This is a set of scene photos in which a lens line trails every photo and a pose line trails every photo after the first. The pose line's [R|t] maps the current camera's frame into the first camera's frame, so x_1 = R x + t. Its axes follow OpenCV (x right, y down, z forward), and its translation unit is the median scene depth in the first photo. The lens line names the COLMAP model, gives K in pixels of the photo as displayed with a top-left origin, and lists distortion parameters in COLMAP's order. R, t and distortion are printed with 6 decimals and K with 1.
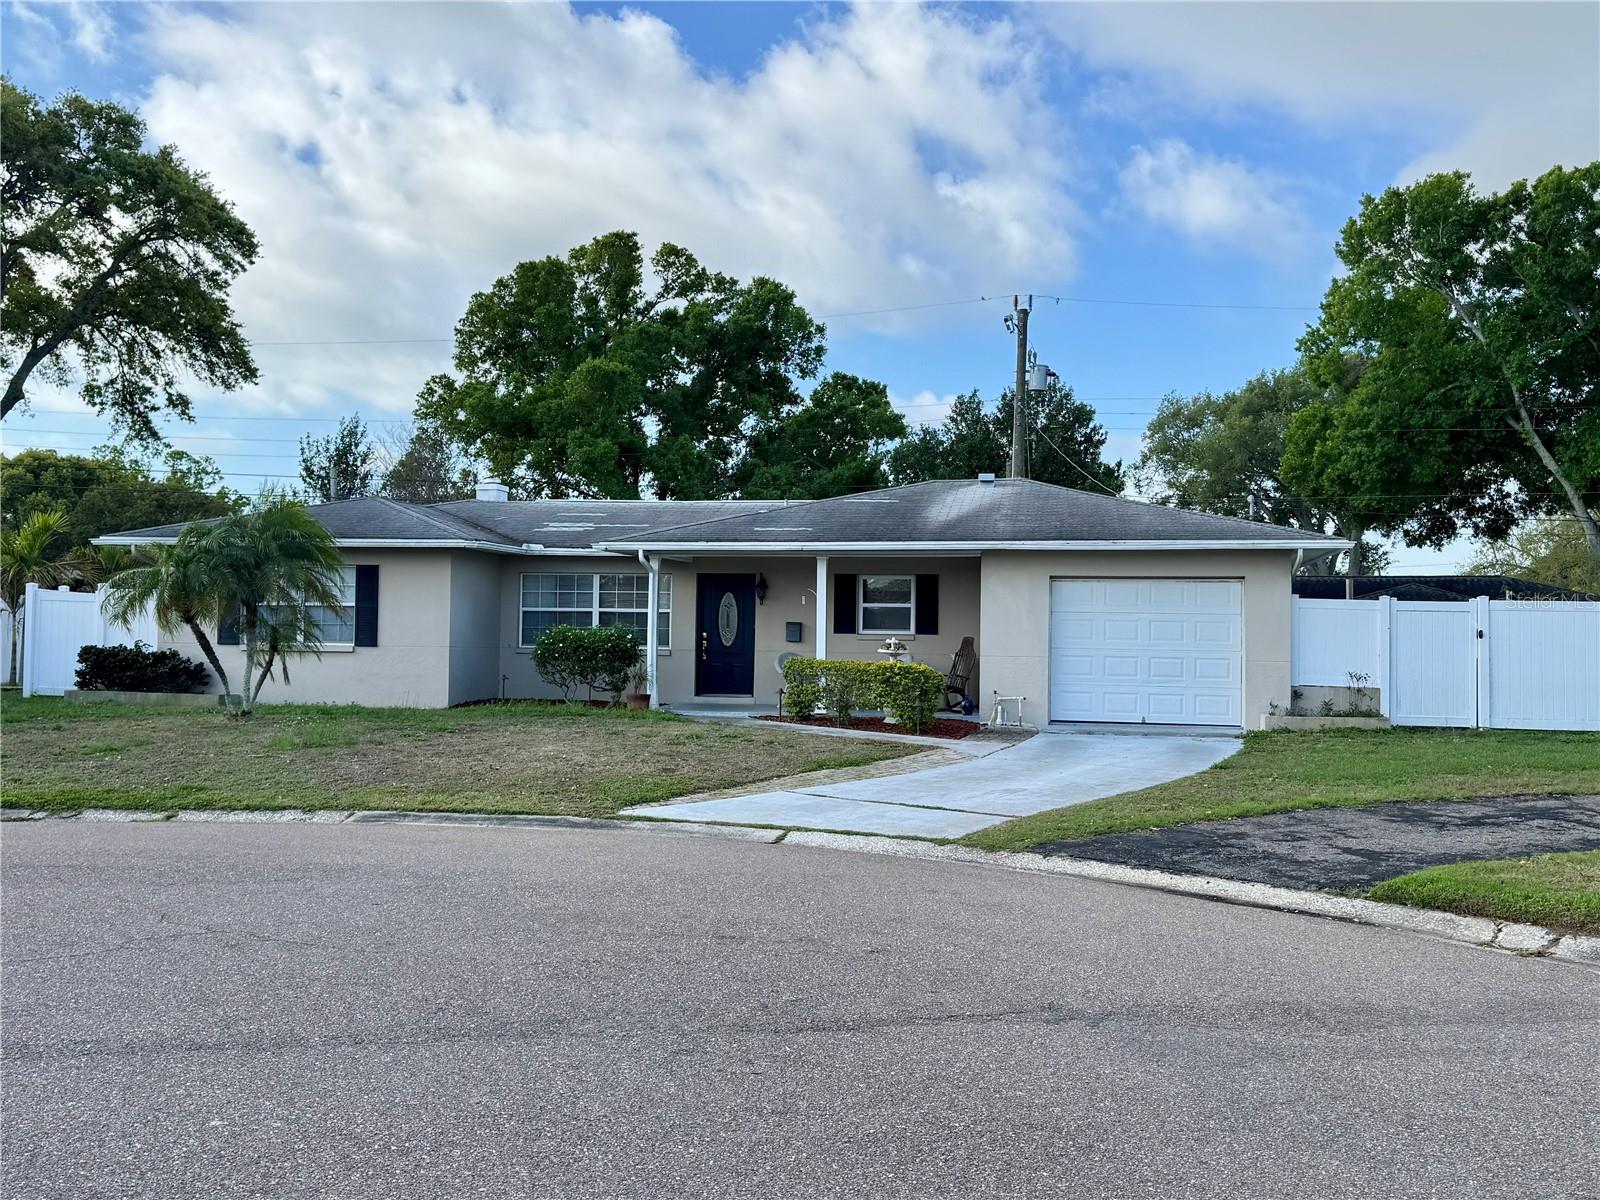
lens RADIAL K [[1585.3, 0, 814.9], [0, 1585.3, 597.2], [0, 0, 1]] dist [0.177950, -0.377621]
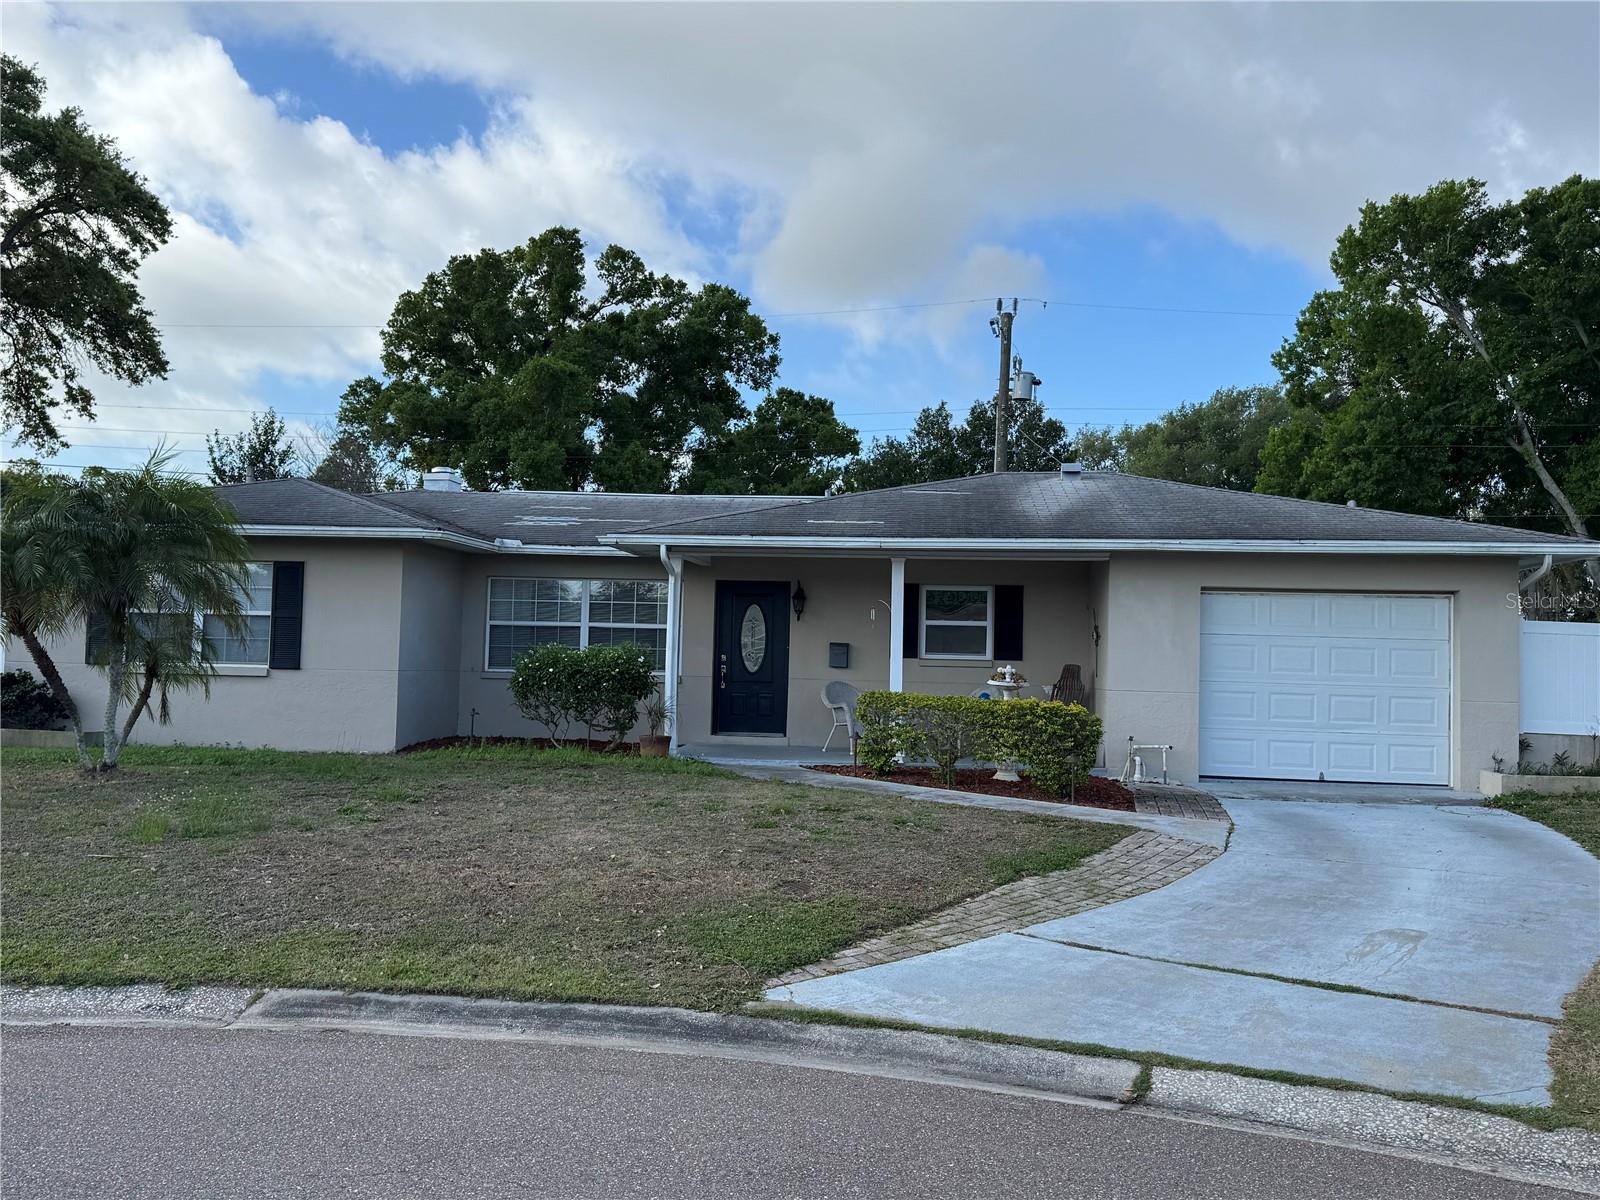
lens RADIAL K [[1408.7, 0, 807.3], [0, 1408.7, 600.7], [0, 0, 1]] dist [0.168695, -0.351764]
pose [[0.996806, 0.013726, 0.078669, -0.085968], [-0.012621, 0.999815, -0.014518, 0.004989], [-0.078853, 0.013479, 0.996795, 0.299976]]
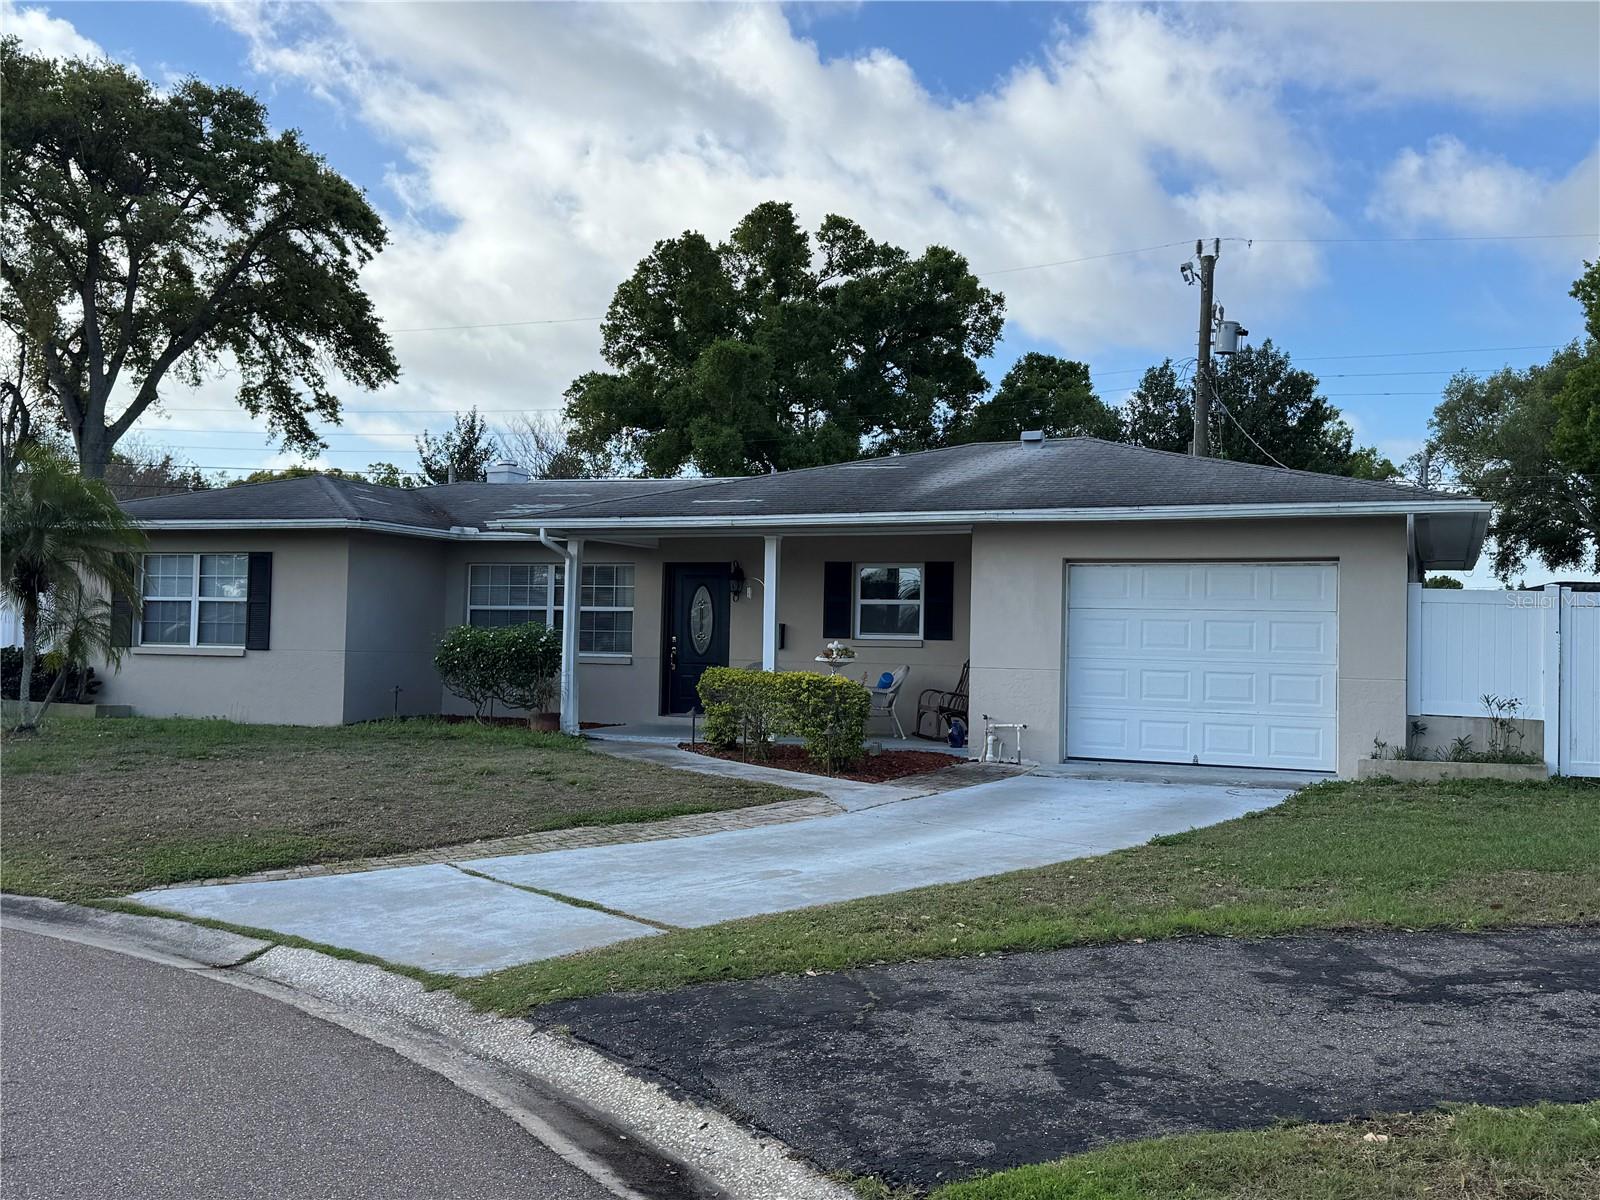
lens RADIAL K [[1582.5, 0, 793.7], [0, 1582.5, 599.8], [0, 0, 1]] dist [0.179109, -0.401264]
pose [[0.977299, 0.000718, -0.211863, 0.163814], [-0.002758, 0.999953, -0.009330, 0.011278], [0.211846, 0.009703, 0.977255, 0.237256]]
